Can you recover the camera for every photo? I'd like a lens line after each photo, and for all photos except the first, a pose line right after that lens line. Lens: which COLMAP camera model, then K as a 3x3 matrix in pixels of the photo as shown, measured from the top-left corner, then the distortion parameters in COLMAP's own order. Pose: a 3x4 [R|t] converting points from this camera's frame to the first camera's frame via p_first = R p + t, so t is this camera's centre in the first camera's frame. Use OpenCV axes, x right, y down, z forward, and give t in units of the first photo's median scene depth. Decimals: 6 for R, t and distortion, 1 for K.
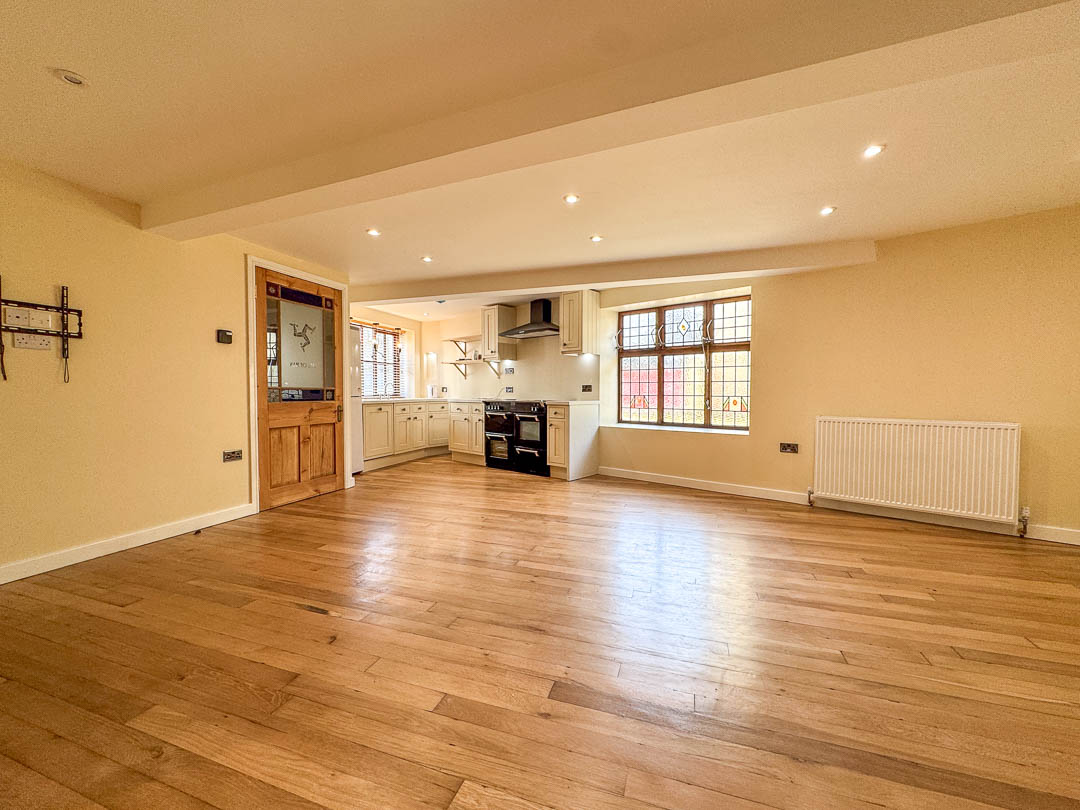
lens RADIAL K [[437.3, 0, 540.0], [0, 437.3, 405.0], [0, 0, 1]] dist [0.000409, -0.000108]
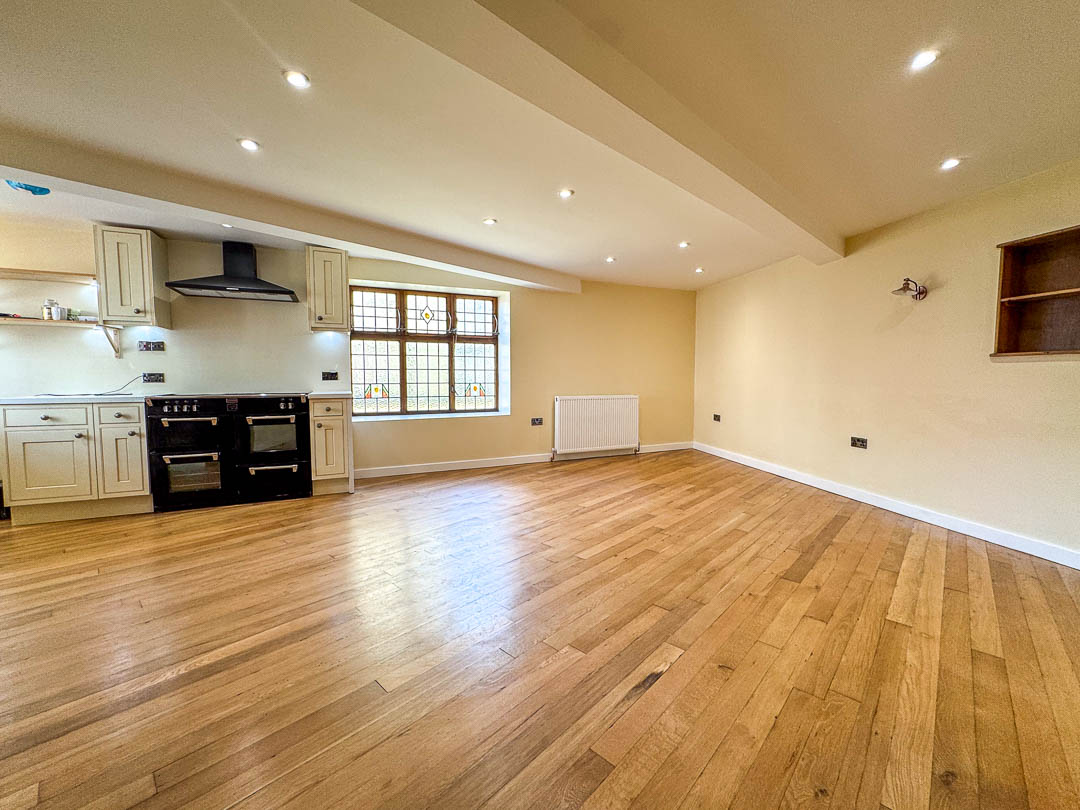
lens RADIAL K [[441.7, 0, 540.0], [0, 441.7, 405.0], [0, 0, 1]] dist [-0.002232, -0.000139]
pose [[0.410612, -0.061052, 0.909764, -0.455524], [0.030811, 0.998115, 0.053075, -0.016092], [-0.911289, 0.006237, 0.411719, 0.316022]]
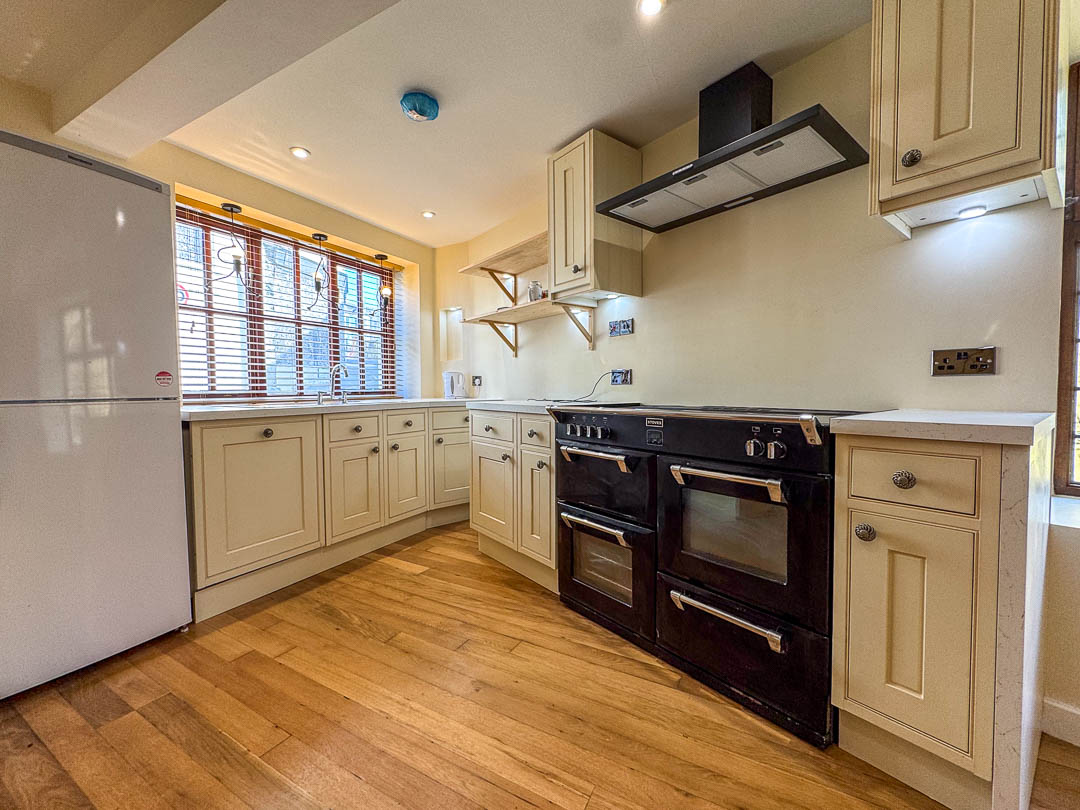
lens RADIAL K [[437.3, 0, 540.0], [0, 437.3, 405.0], [0, 0, 1]] dist [0.000409, -0.000108]
pose [[0.984275, -0.002054, -0.176628, -0.082529], [0.003454, 0.999965, 0.007621, -0.015686], [0.176607, -0.008112, 0.984248, 0.696838]]
